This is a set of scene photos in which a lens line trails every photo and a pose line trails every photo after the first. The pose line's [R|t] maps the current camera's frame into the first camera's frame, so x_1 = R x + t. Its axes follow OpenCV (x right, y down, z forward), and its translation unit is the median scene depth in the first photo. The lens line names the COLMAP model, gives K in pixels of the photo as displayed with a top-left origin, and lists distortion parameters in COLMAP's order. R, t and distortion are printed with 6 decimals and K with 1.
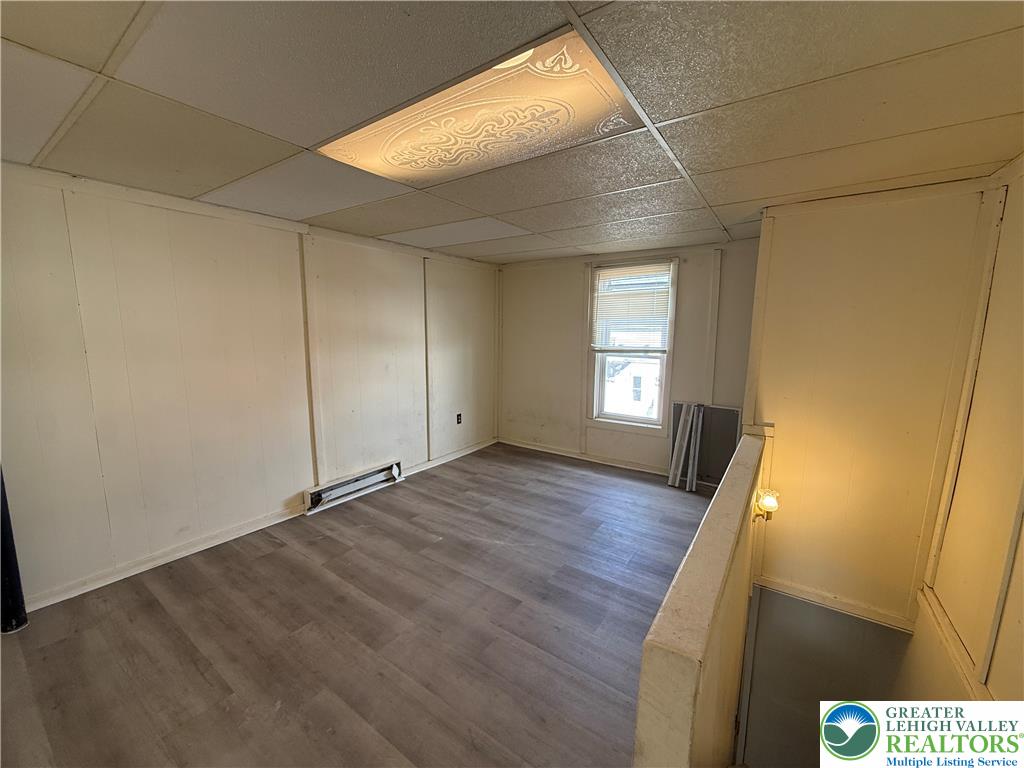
lens RADIAL K [[406.5, 0, 511.0], [0, 406.5, 387.6], [0, 0, 1]] dist [0.008332, 0.000275]
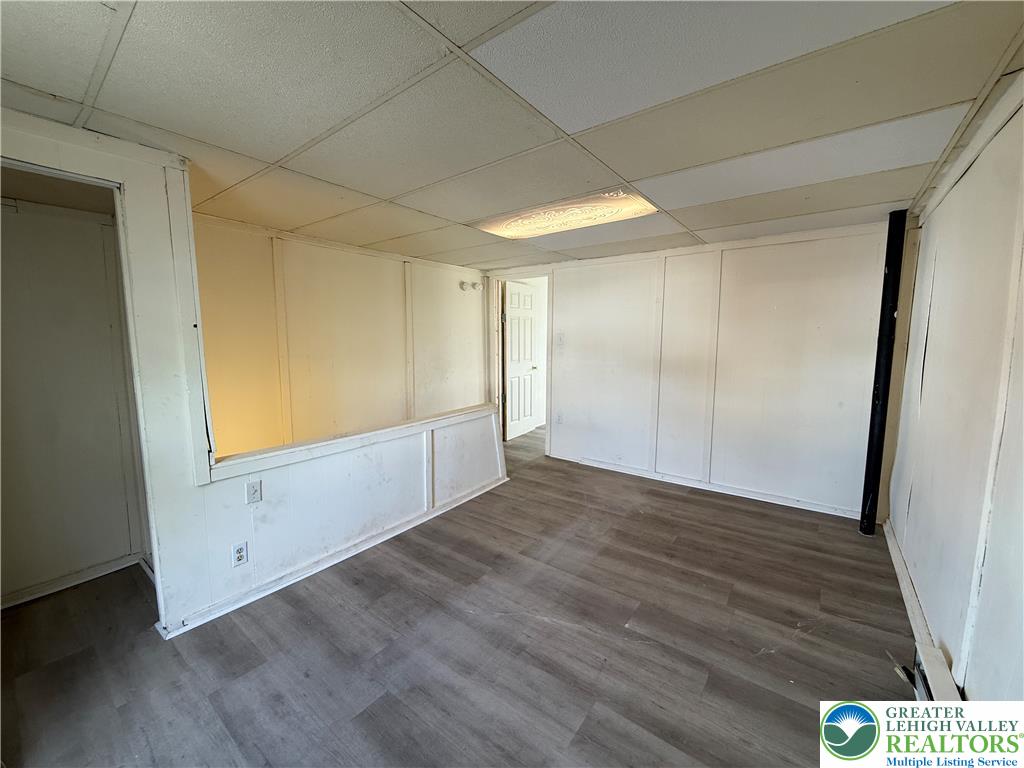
lens RADIAL K [[406.5, 0, 512.8], [0, 406.5, 384.1], [0, 0, 1]] dist [0.008332, 0.000275]
pose [[-0.998733, -0.012447, 0.048758, -0.006595], [0.000569, 0.966069, 0.258285, -0.218336], [-0.050319, 0.257985, -0.964838, 1.637727]]
